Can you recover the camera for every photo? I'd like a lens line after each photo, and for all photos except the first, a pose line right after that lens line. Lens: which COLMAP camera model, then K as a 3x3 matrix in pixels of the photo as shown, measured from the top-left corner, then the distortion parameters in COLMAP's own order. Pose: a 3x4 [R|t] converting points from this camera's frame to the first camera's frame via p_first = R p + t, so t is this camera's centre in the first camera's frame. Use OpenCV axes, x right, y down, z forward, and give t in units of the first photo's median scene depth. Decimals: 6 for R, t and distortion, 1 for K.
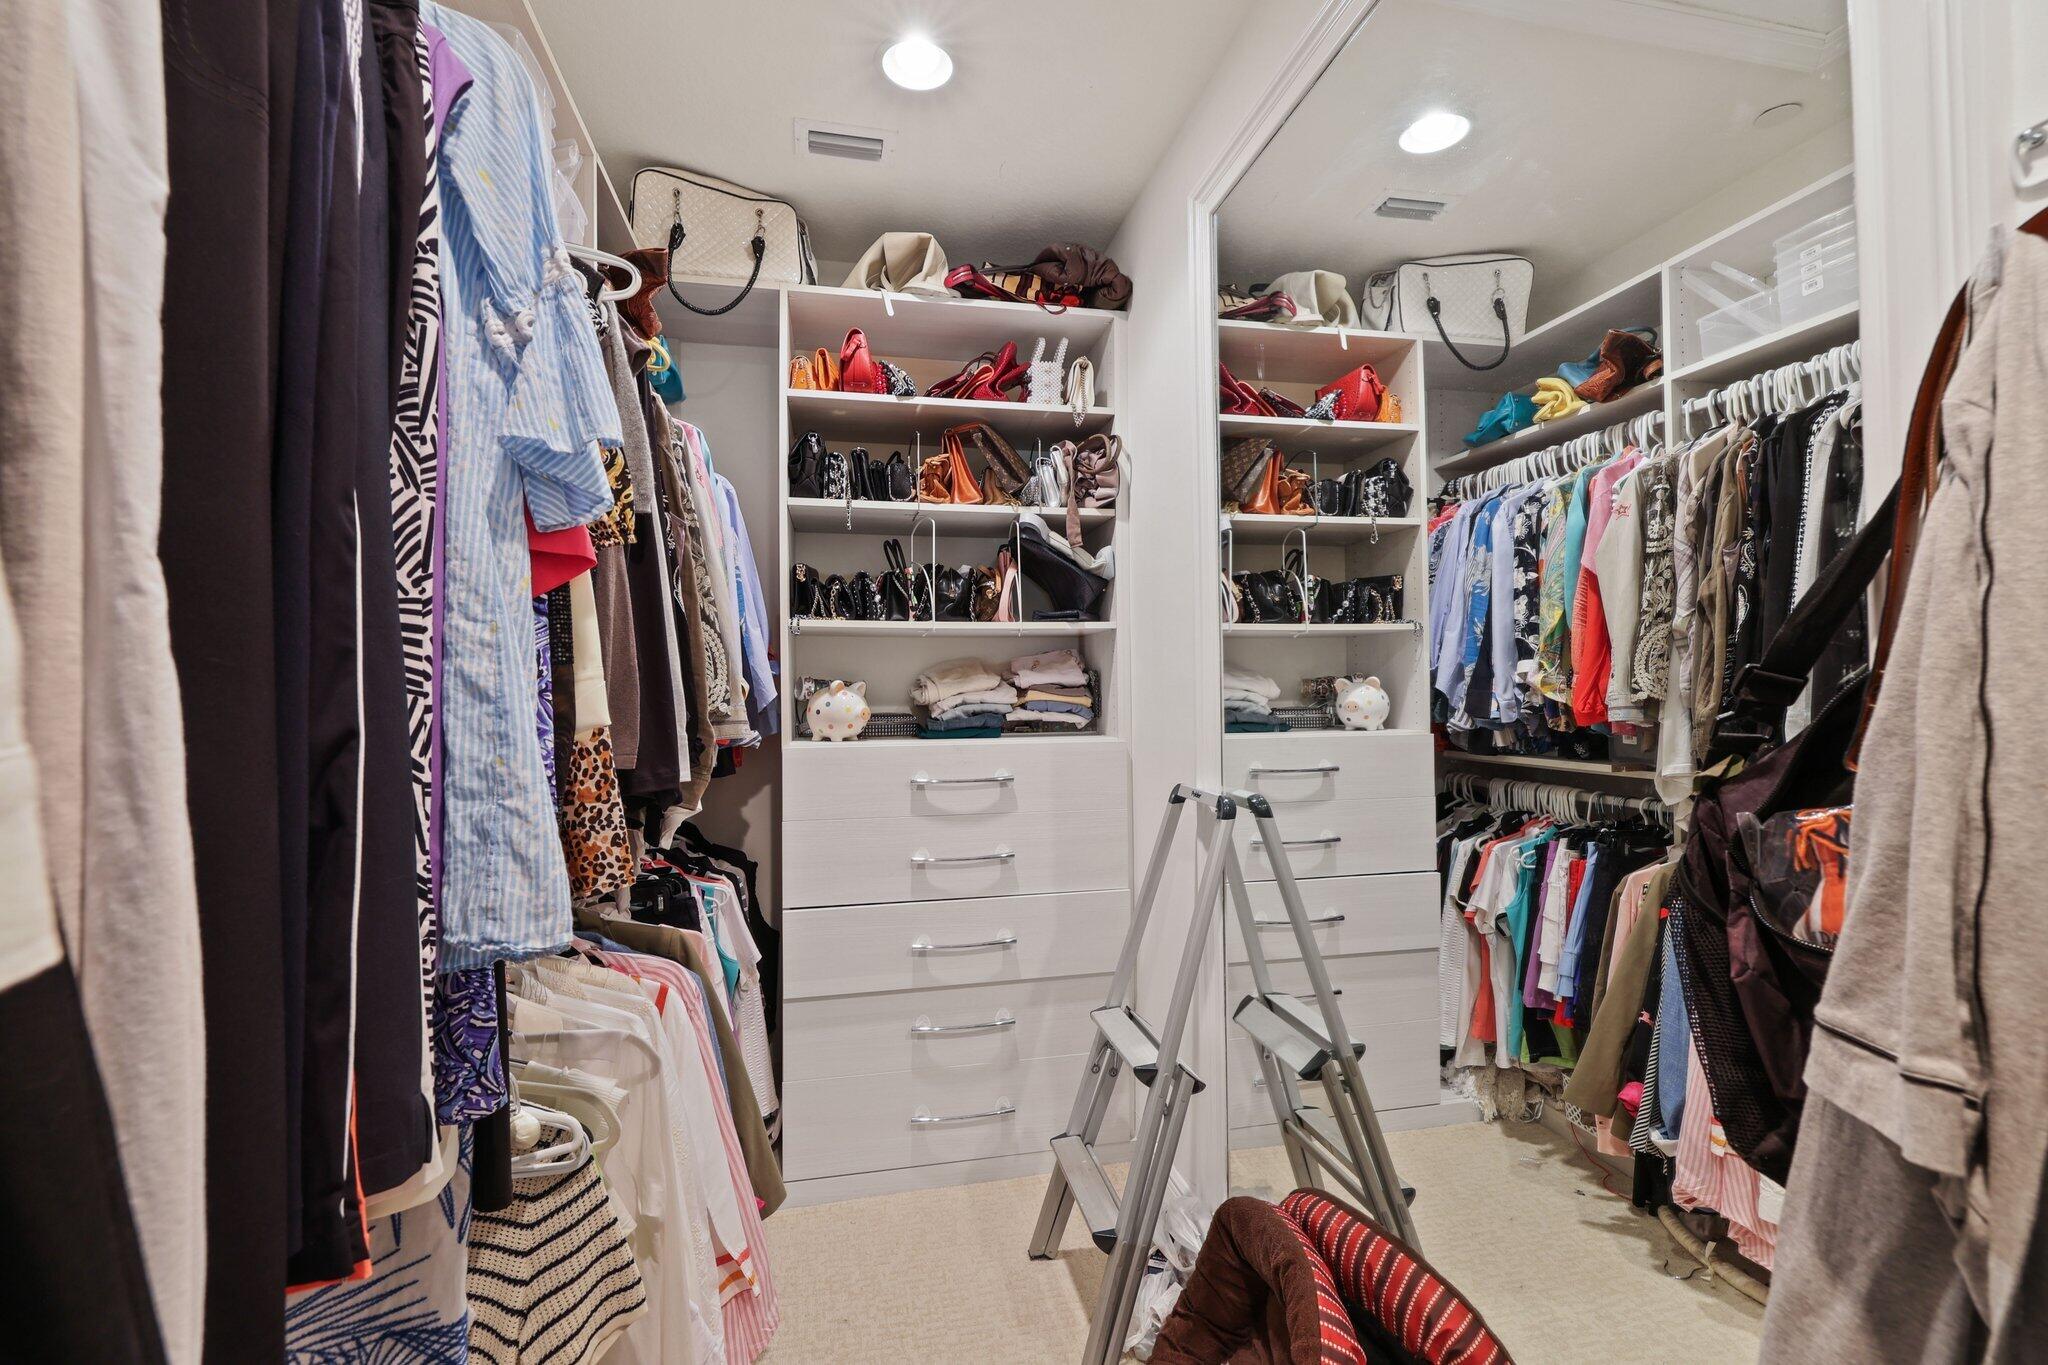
lens RADIAL K [[876.3, 0, 1035.8], [0, 876.3, 671.1], [0, 0, 1]] dist [-0.024549, 0.008081]
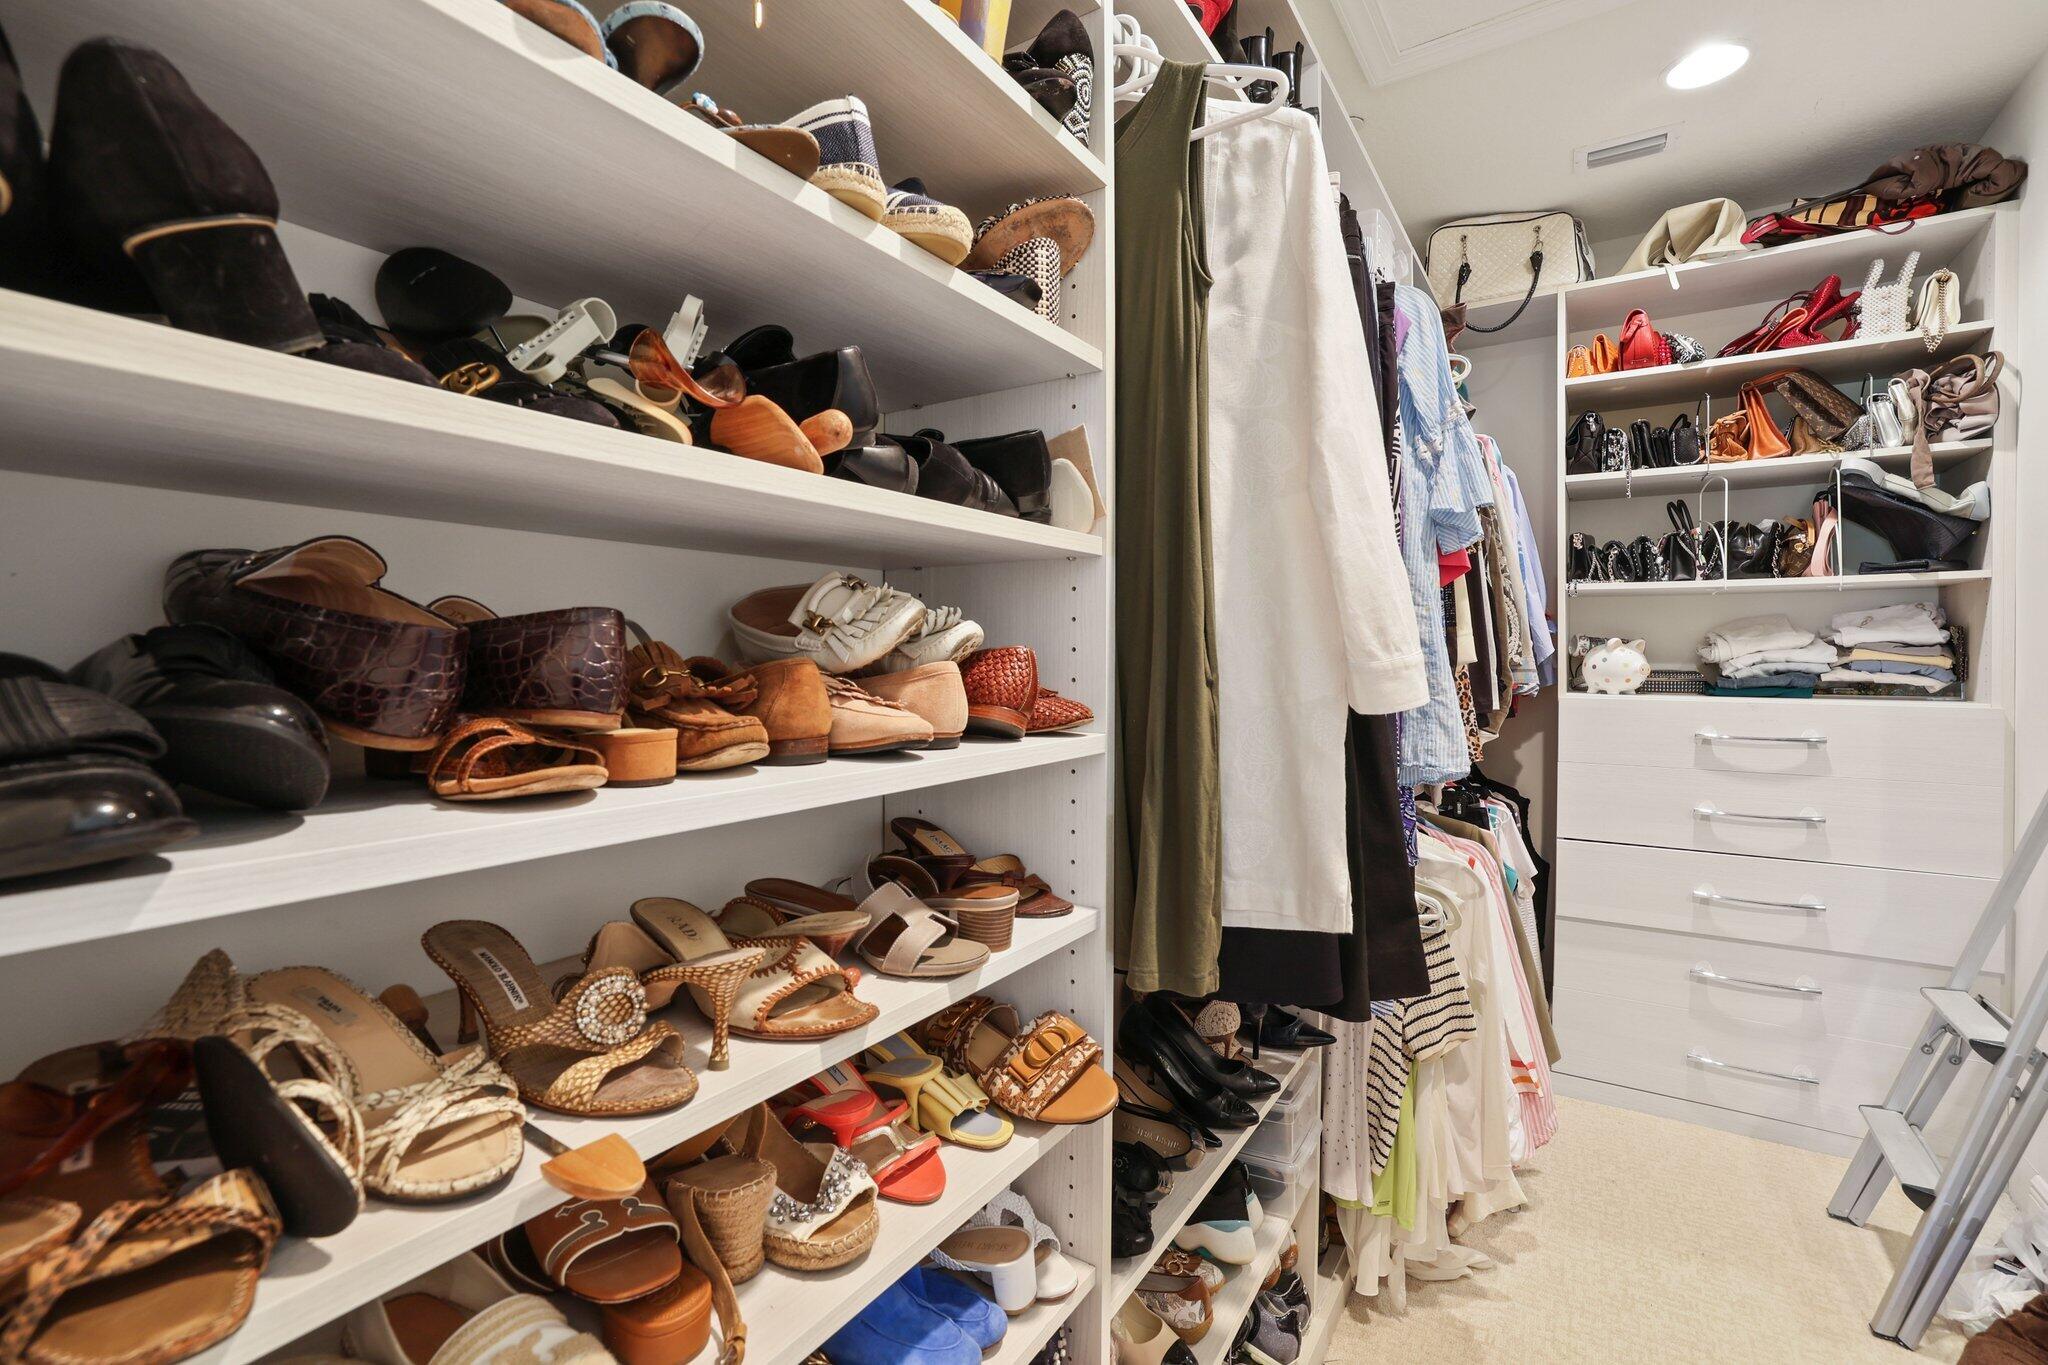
lens RADIAL K [[876.3, 0, 1037.3], [0, 876.3, 660.0], [0, 0, 1]] dist [-0.024549, 0.008081]
pose [[0.698201, 0.016609, -0.715709, 0.045783], [0.007277, 0.999515, 0.030294, -0.000232], [0.715865, -0.026359, 0.697741, -0.271619]]
